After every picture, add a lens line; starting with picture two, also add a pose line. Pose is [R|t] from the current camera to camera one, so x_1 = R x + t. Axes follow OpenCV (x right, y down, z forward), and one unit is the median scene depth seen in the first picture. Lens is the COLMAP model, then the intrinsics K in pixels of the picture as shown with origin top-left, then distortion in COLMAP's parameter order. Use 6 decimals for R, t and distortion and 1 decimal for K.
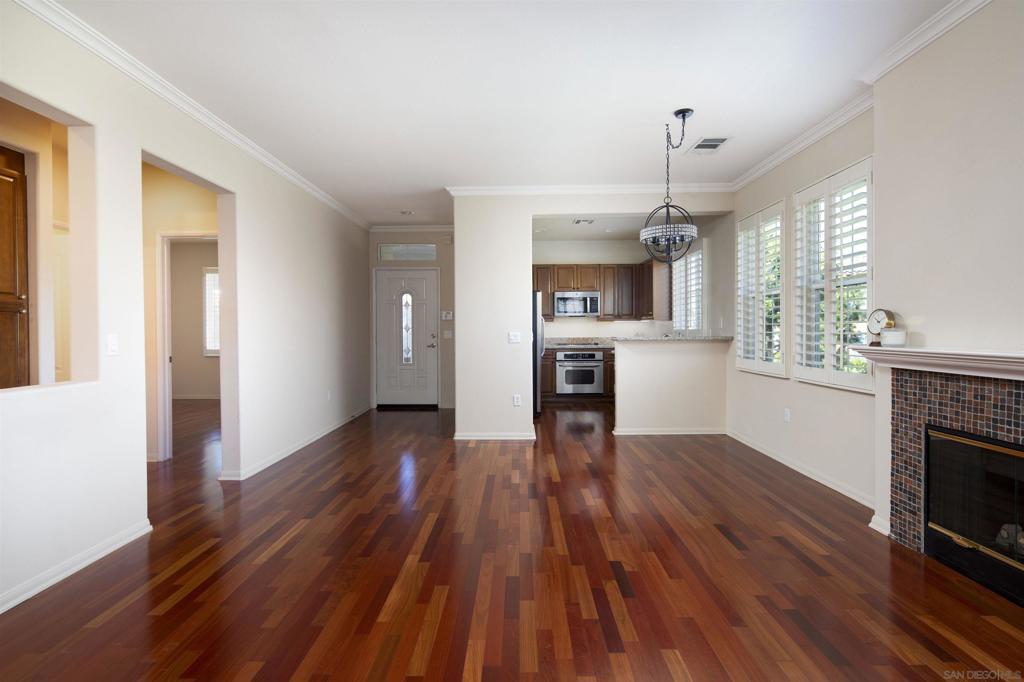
lens RADIAL K [[493.7, 0, 512.3], [0, 493.7, 334.9], [0, 0, 1]] dist [0.007685, -0.001559]
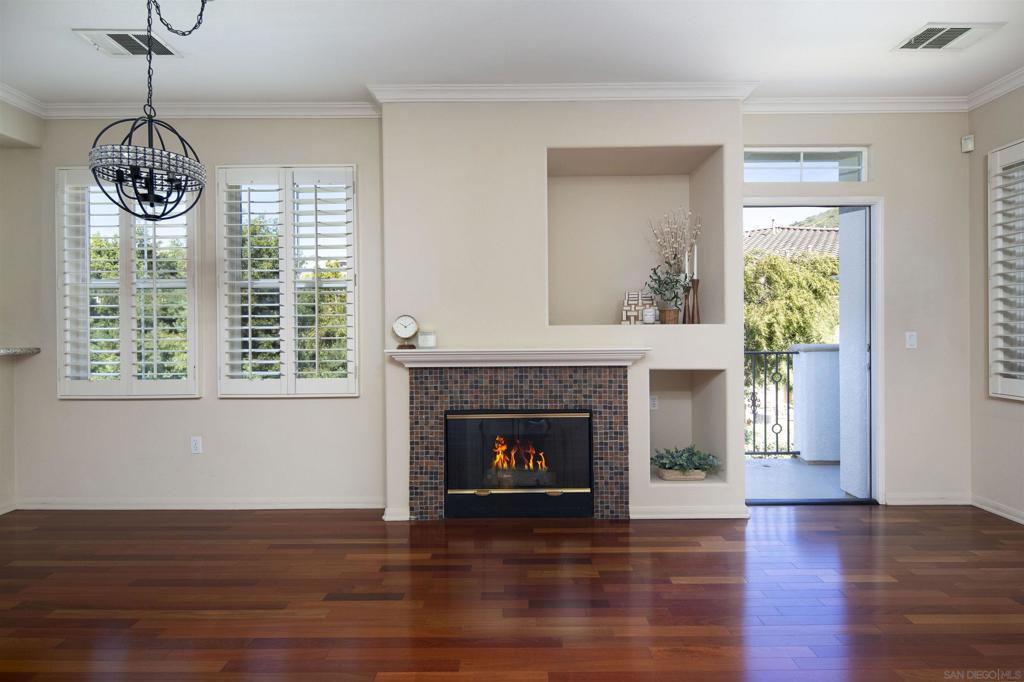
lens RADIAL K [[493.7, 0, 511.6], [0, 493.7, 334.9], [0, 0, 1]] dist [0.007685, -0.001559]
pose [[-0.005086, -0.000421, 0.999987, -0.248412], [0.018675, 0.999825, 0.000516, -0.003170], [-0.999813, 0.018677, -0.005077, 0.545702]]
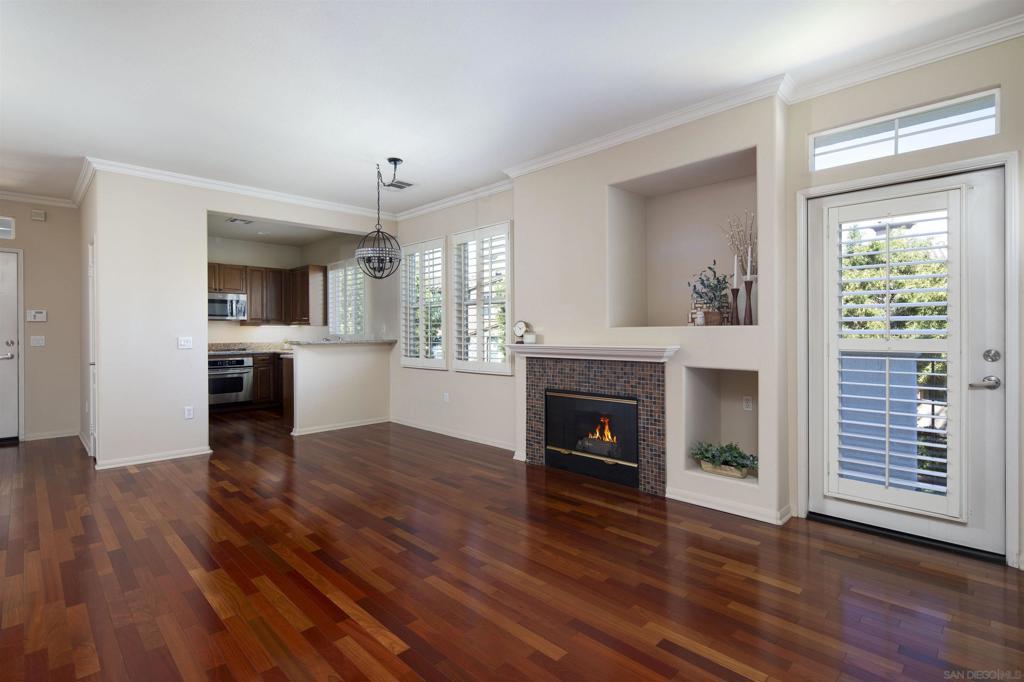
lens RADIAL K [[493.7, 0, 510.2], [0, 493.7, 335.7], [0, 0, 1]] dist [0.007685, -0.001559]
pose [[0.703891, -0.002546, 0.710304, -0.297203], [0.009030, 0.999945, -0.005364, 0.003290], [-0.710251, 0.010190, 0.703875, -0.072733]]
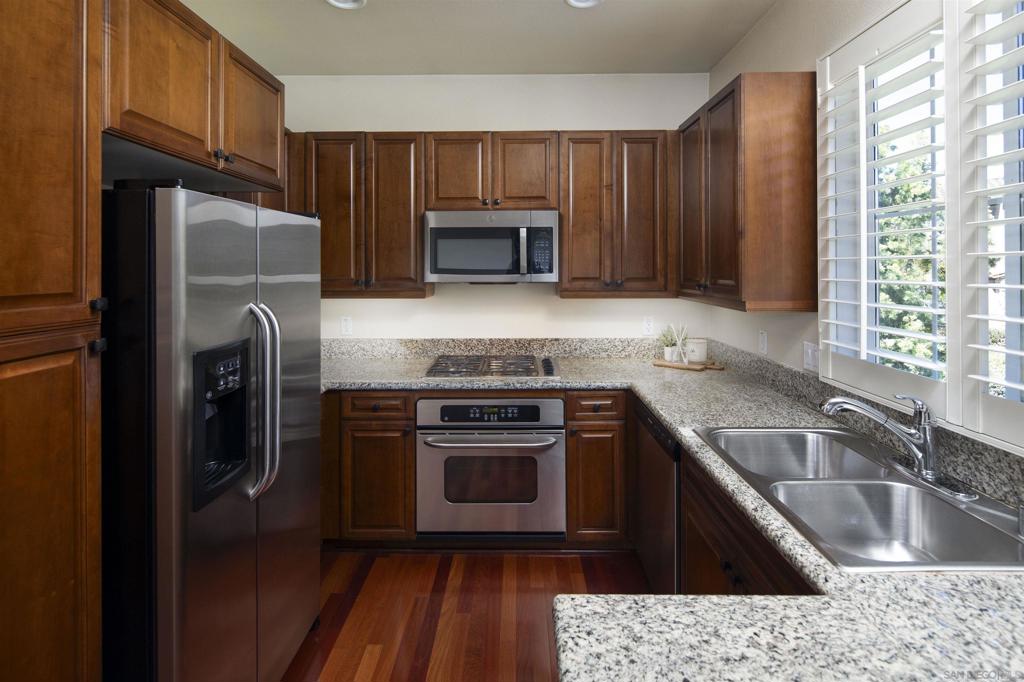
lens RADIAL K [[493.7, 0, 516.6], [0, 493.7, 269.3], [0, 0, 1]] dist [0.007685, -0.001559]
pose [[0.999871, 0.001359, -0.015982, 0.316723], [-0.001657, 0.999824, -0.018695, -0.085395], [0.015953, 0.018719, 0.999698, 1.375059]]
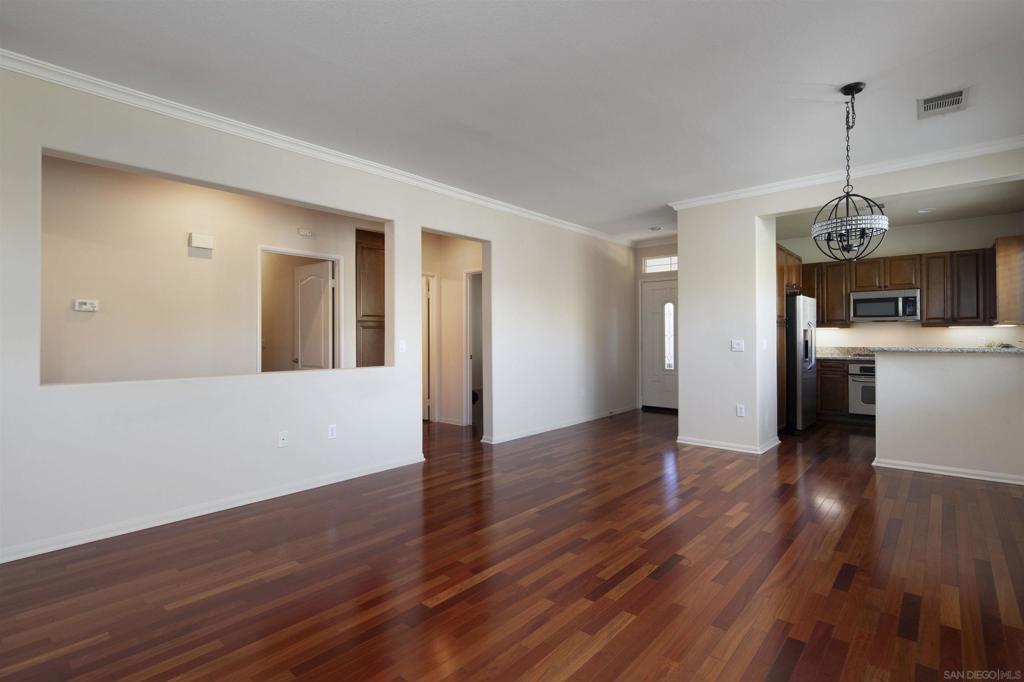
lens RADIAL K [[493.7, 0, 512.3], [0, 493.7, 338.3], [0, 0, 1]] dist [0.007685, -0.001559]
pose [[0.761790, 0.005534, -0.647800, 0.400387], [-0.009231, 0.999955, -0.002313, -0.004019], [0.647758, 0.007742, 0.761807, -0.035126]]
